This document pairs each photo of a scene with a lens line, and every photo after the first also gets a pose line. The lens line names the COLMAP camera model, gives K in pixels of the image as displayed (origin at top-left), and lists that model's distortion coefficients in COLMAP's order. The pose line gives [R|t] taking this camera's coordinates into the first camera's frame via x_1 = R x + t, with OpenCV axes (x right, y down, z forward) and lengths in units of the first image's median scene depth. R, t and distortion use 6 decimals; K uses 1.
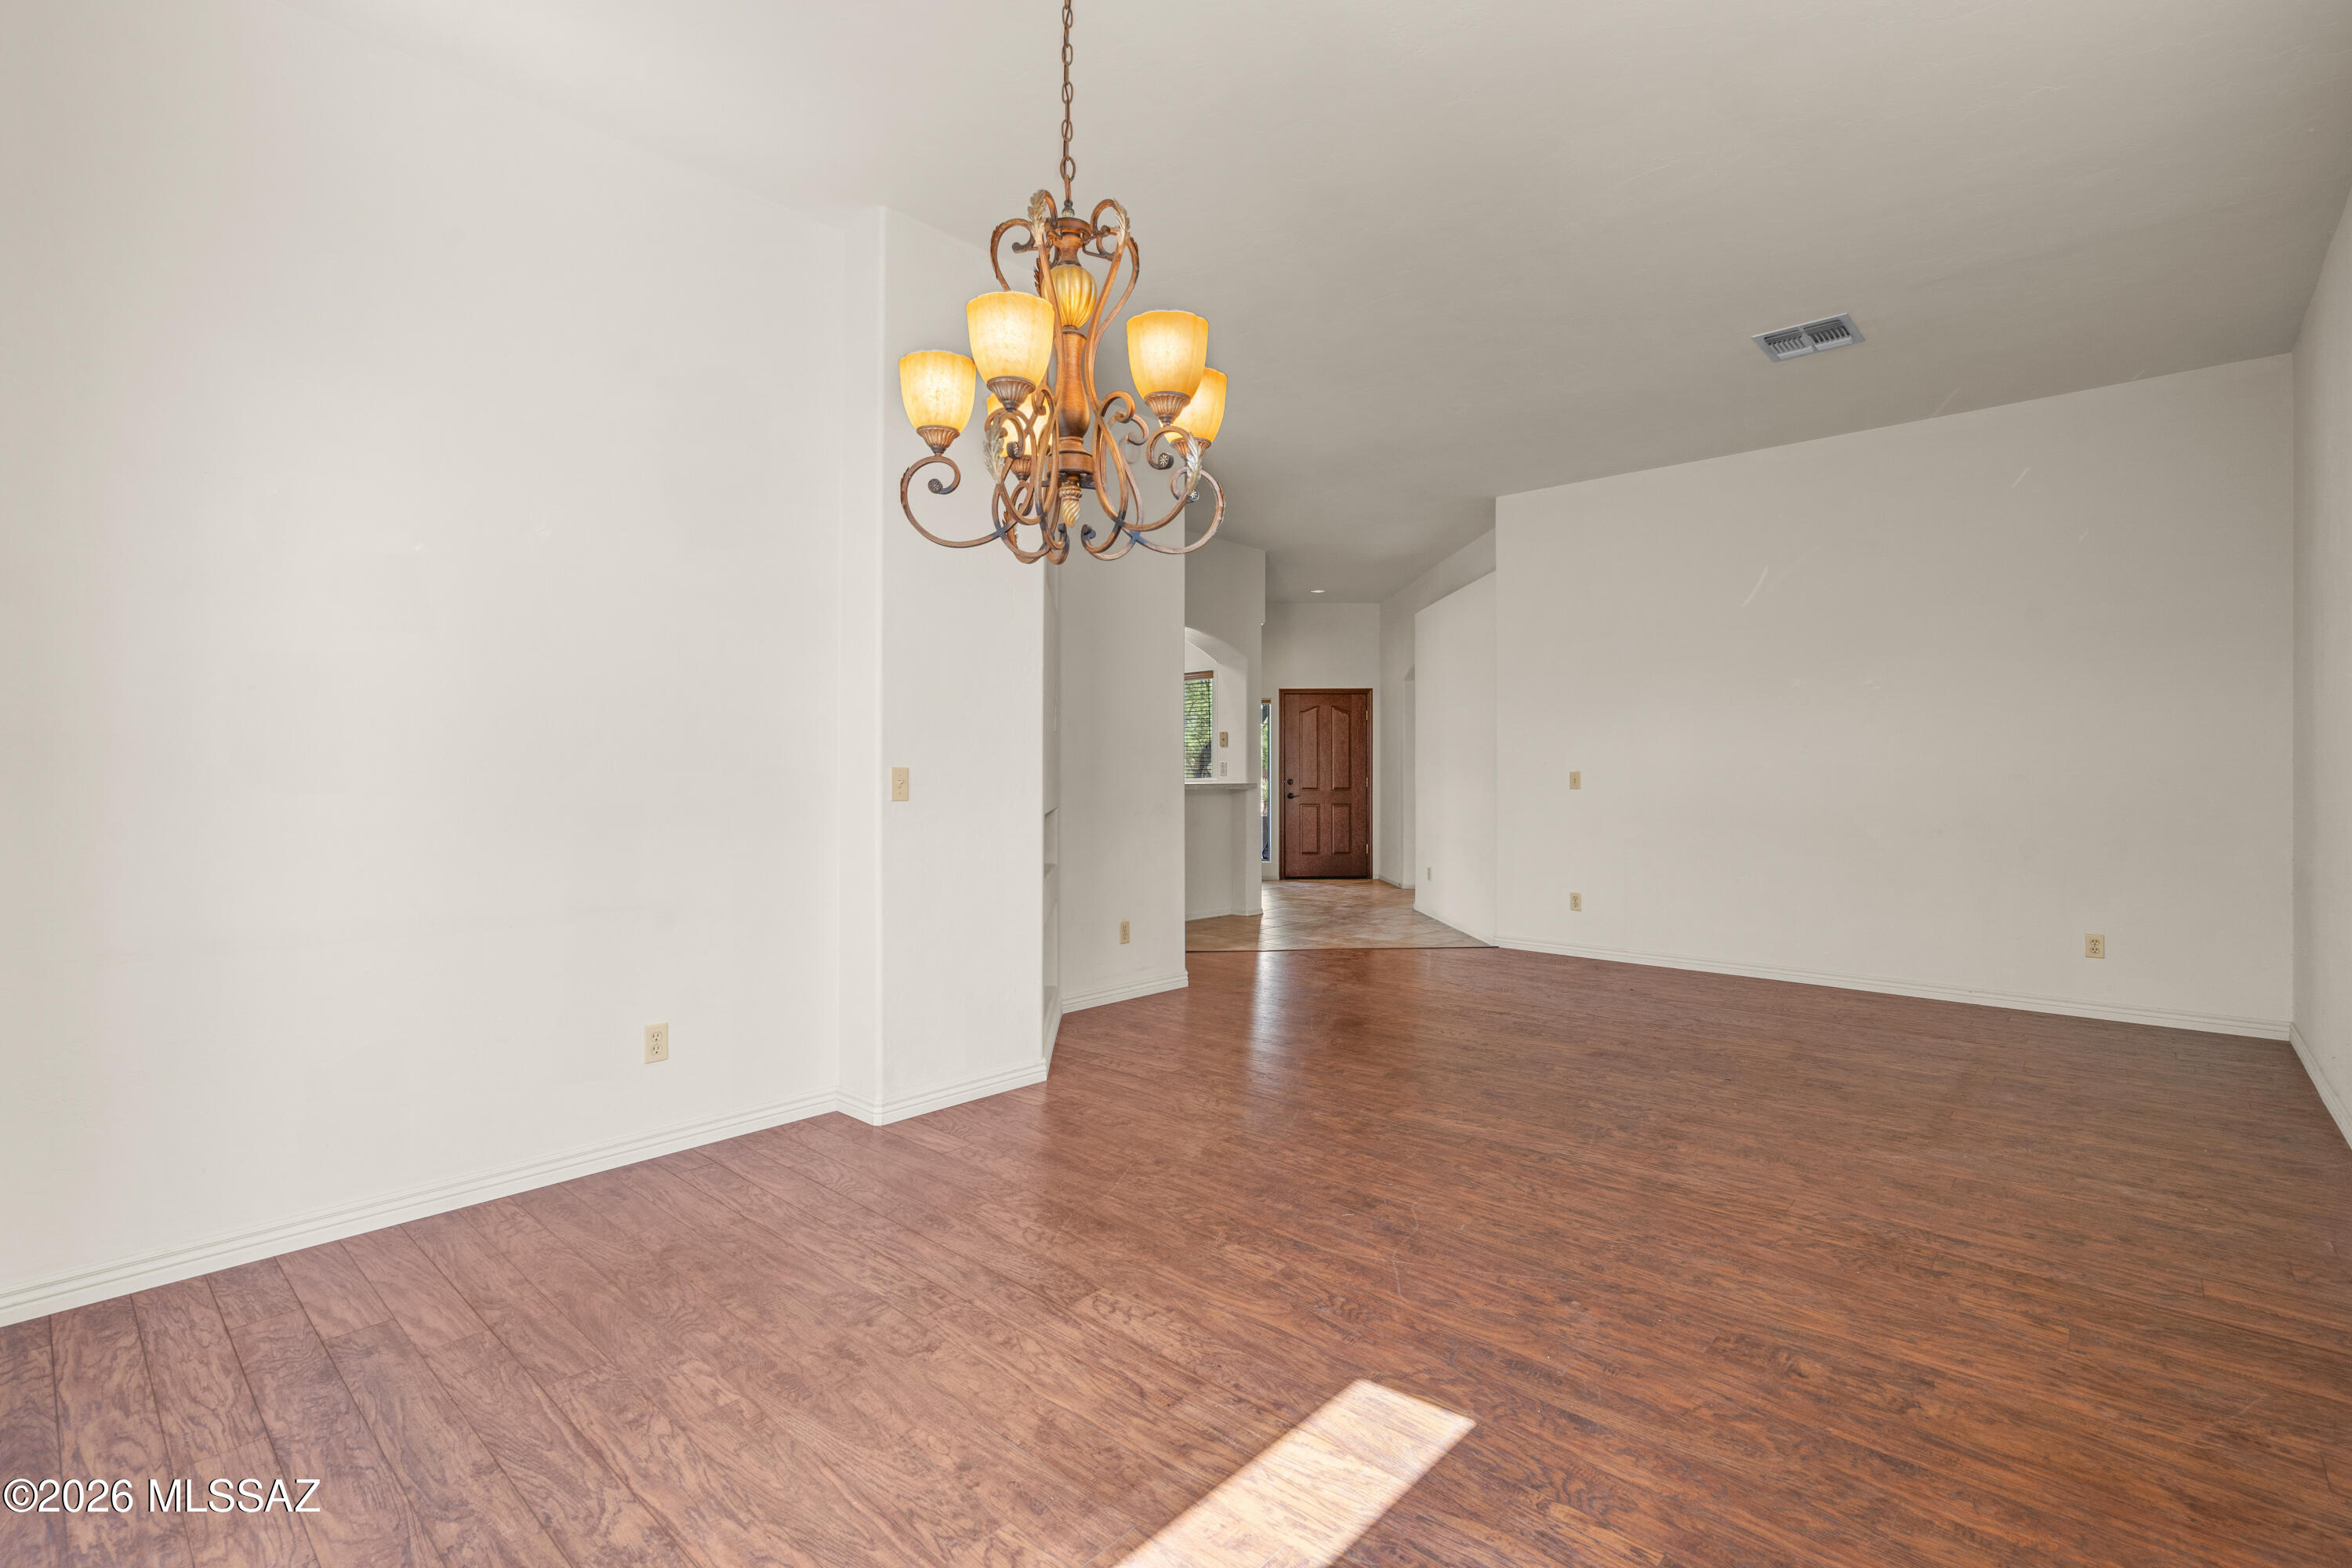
lens RADIAL K [[1065.9, 0, 1167.1], [0, 1065.9, 770.2], [0, 0, 1]] dist [-0.002659, 0.000054]
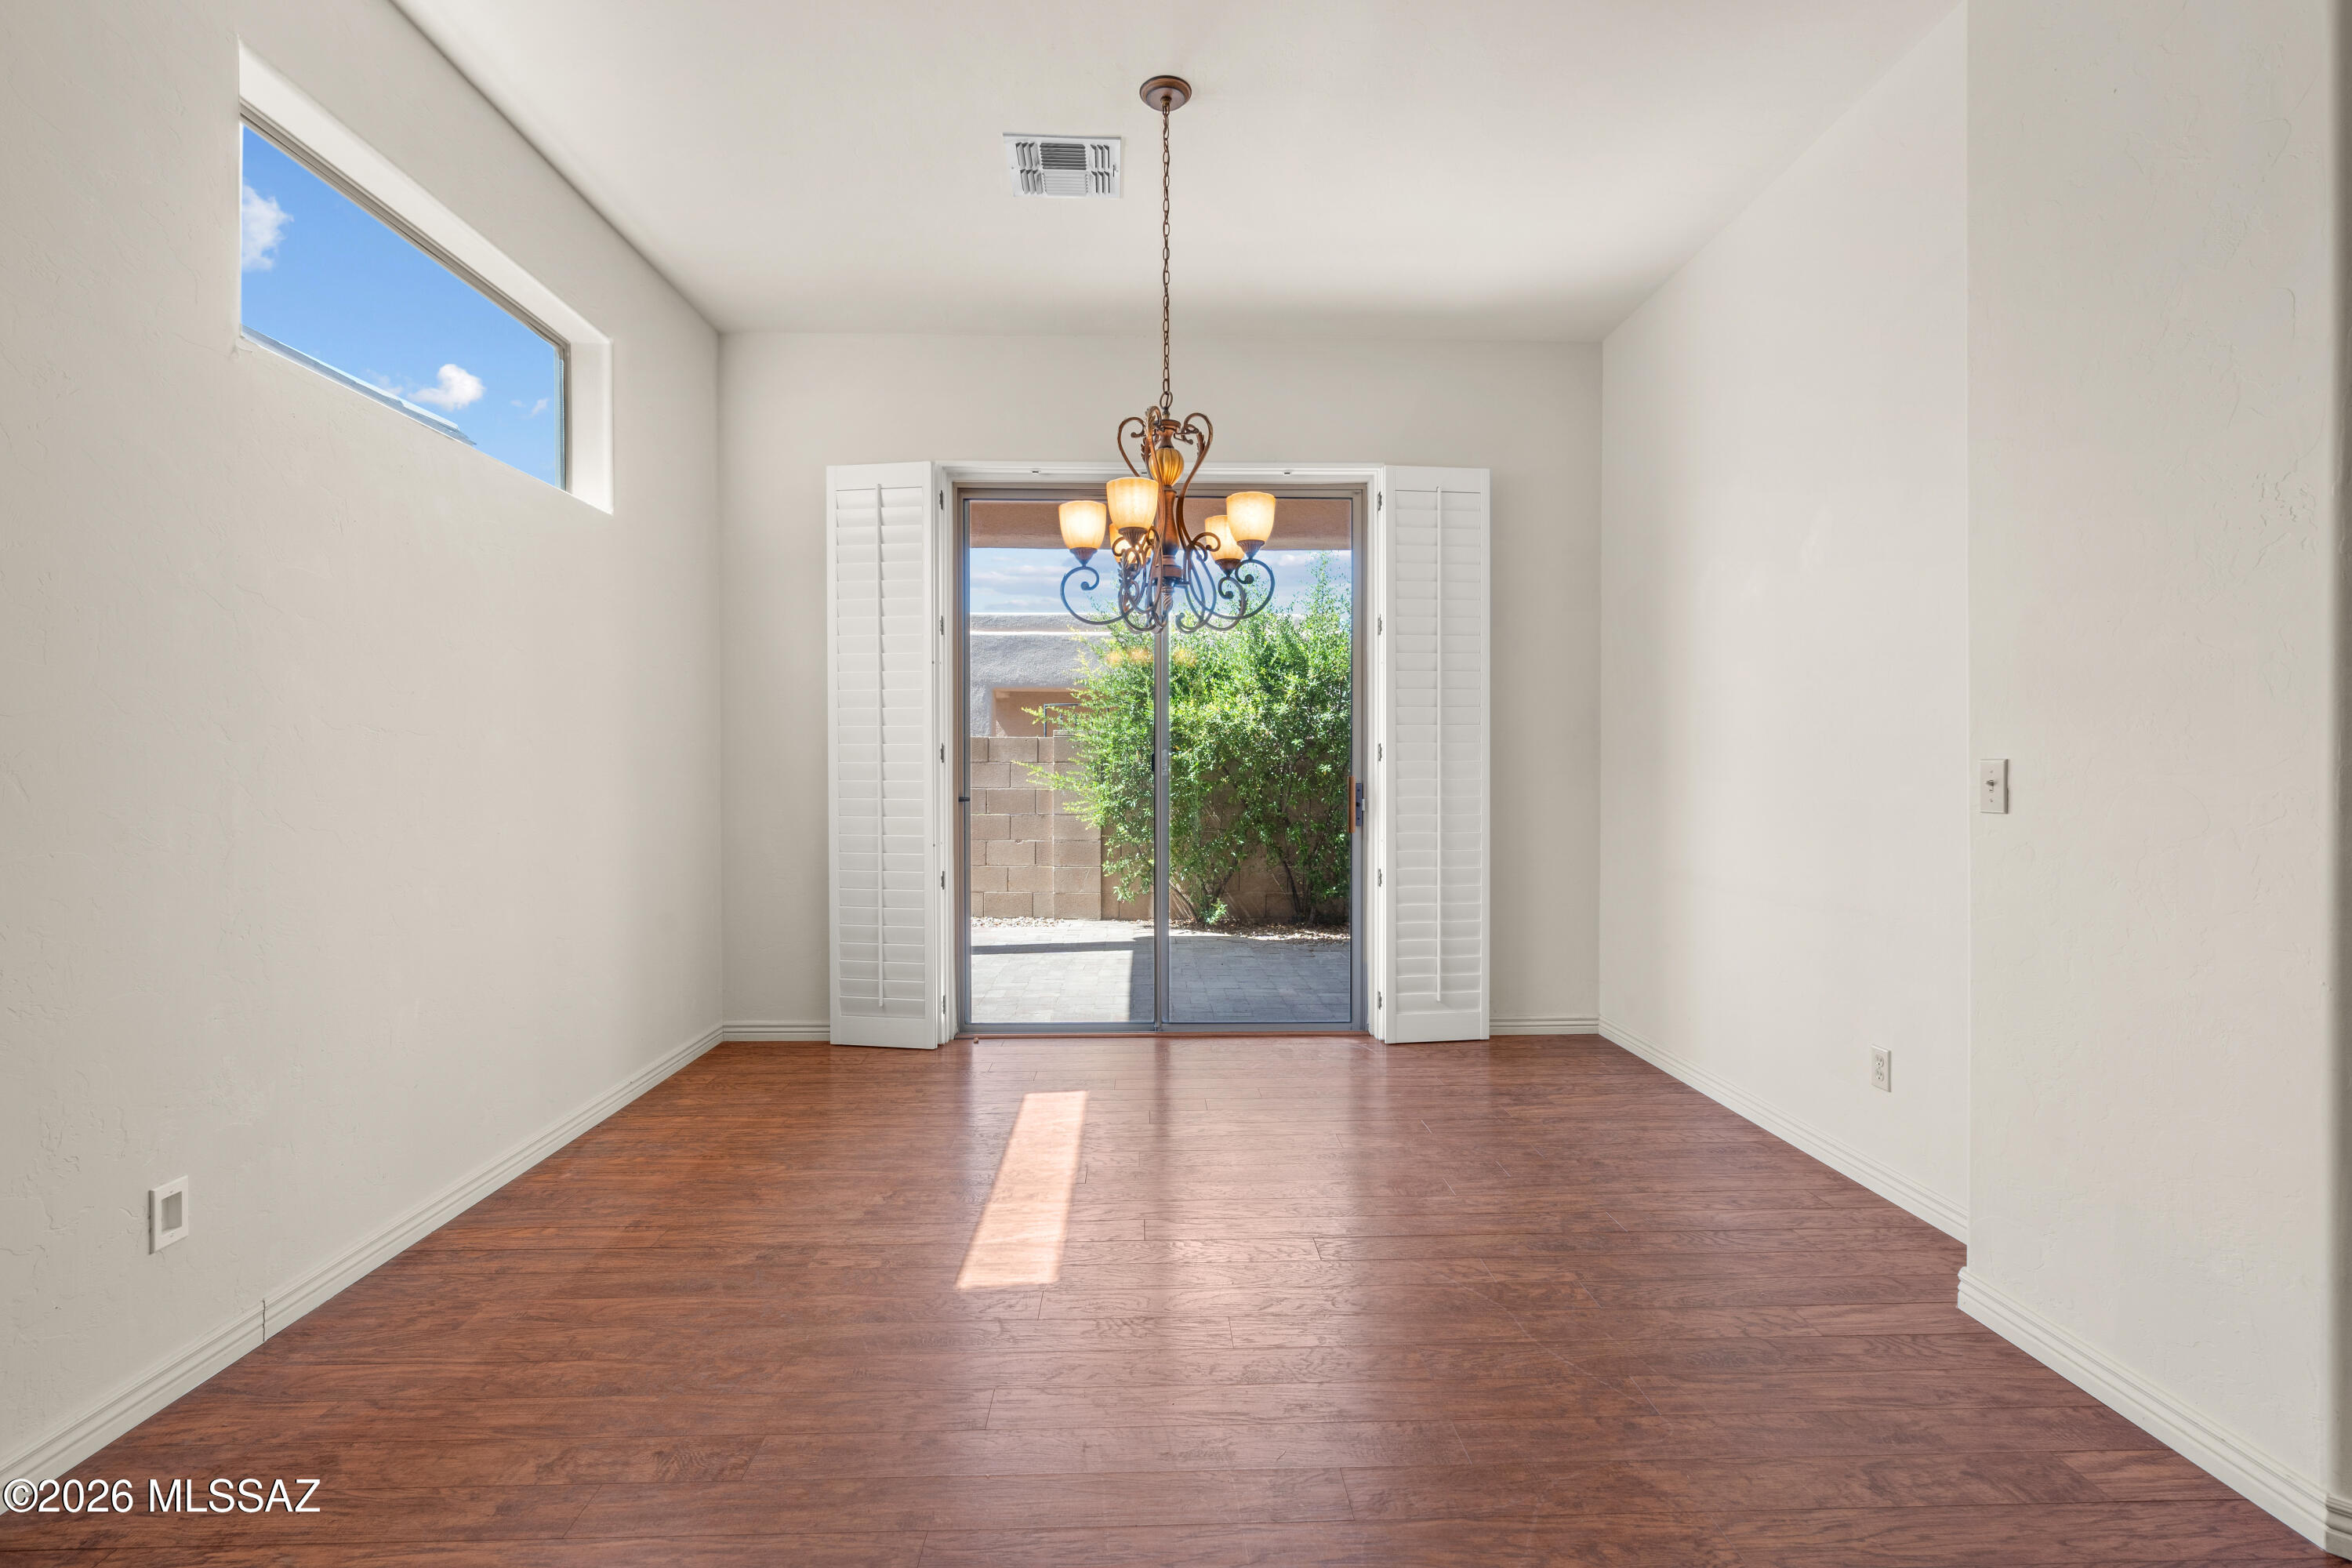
lens RADIAL K [[1065.9, 0, 1167.1], [0, 1065.9, 770.2], [0, 0, 1]] dist [-0.002659, 0.000054]
pose [[-0.721976, 0.002701, -0.691913, 0.877871], [0.004419, 0.999990, -0.000707, 0.005169], [0.691904, -0.003568, -0.721981, 1.879757]]
